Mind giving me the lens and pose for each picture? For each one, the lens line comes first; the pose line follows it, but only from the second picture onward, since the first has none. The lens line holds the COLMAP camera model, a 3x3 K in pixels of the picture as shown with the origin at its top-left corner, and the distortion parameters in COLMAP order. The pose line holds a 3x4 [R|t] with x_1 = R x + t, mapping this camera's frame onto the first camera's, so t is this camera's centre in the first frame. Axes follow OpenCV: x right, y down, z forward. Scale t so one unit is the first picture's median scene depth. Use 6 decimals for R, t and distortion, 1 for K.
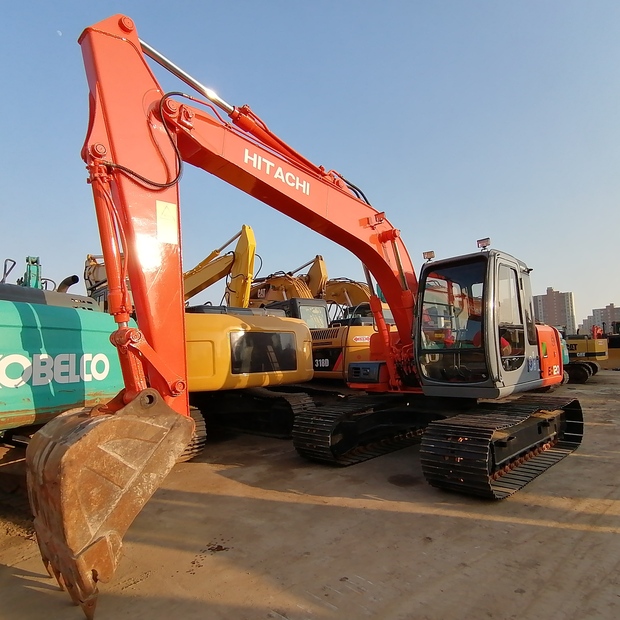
lens RADIAL K [[420.8, 0, 310.0], [0, 420.8, 310.0], [0, 0, 1]] dist [0.016502, -0.008753]
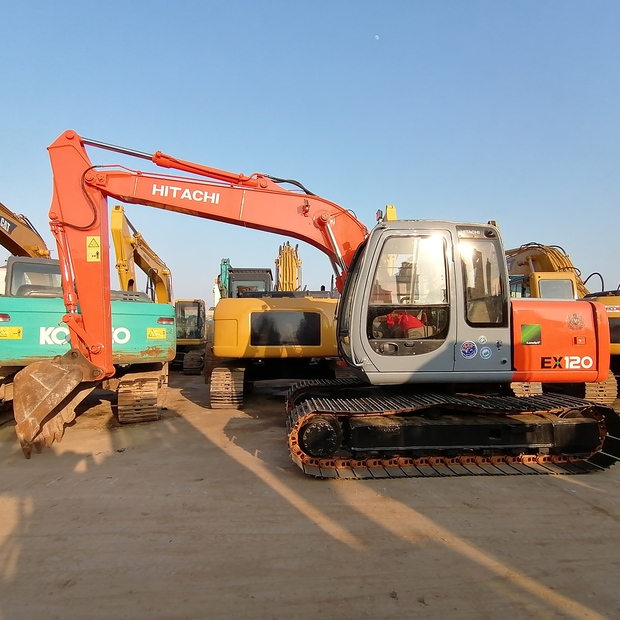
lens RADIAL K [[420.8, 0, 310.0], [0, 420.8, 310.0], [0, 0, 1]] dist [0.016502, -0.008753]
pose [[0.751382, -0.006564, -0.659835, 1.121943], [0.046861, 0.997957, 0.043435, -0.001657], [0.658201, -0.063557, 0.750154, 0.252175]]
